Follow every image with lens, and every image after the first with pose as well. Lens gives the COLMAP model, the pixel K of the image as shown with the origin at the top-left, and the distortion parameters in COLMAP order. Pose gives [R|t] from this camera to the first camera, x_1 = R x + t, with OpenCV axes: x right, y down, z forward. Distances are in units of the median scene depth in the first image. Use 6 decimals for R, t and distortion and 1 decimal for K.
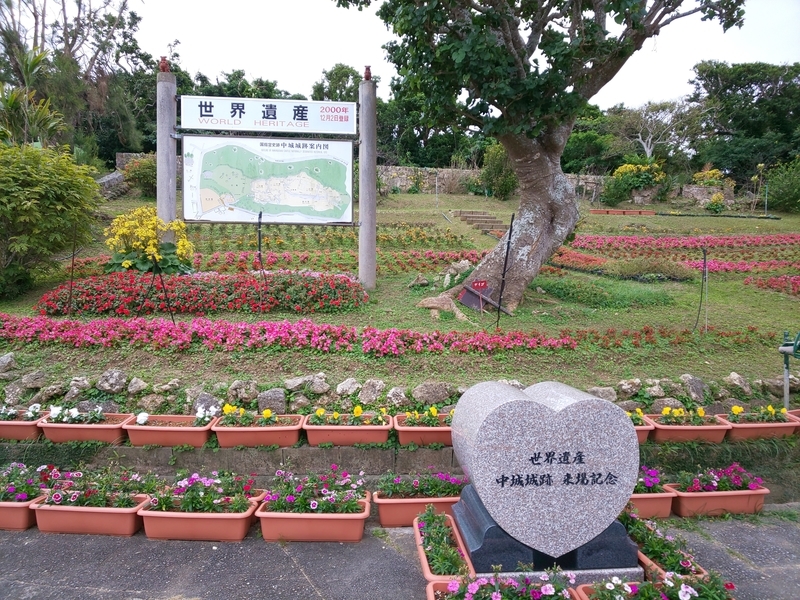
lens RADIAL K [[466.0, 0, 397.4], [0, 466.0, 295.5], [0, 0, 1]] dist [0.003964, -0.000213]
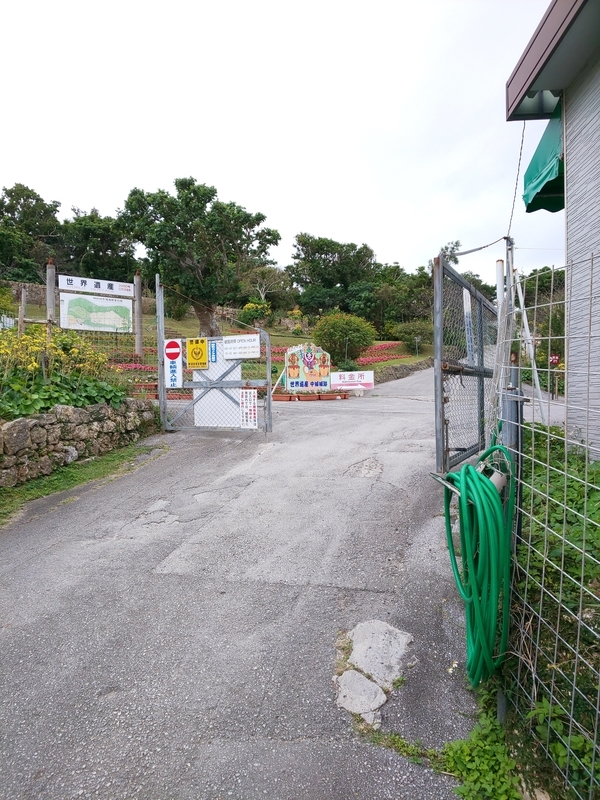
lens RADIAL K [[466.0, 0, 297.7], [0, 466.0, 401.4], [0, 0, 1]] dist [0.003964, -0.000213]
pose [[0.869239, -0.018785, 0.494035, -0.193401], [0.023701, 0.999712, -0.003689, 0.080284], [-0.493824, 0.014916, 0.869434, -0.533726]]
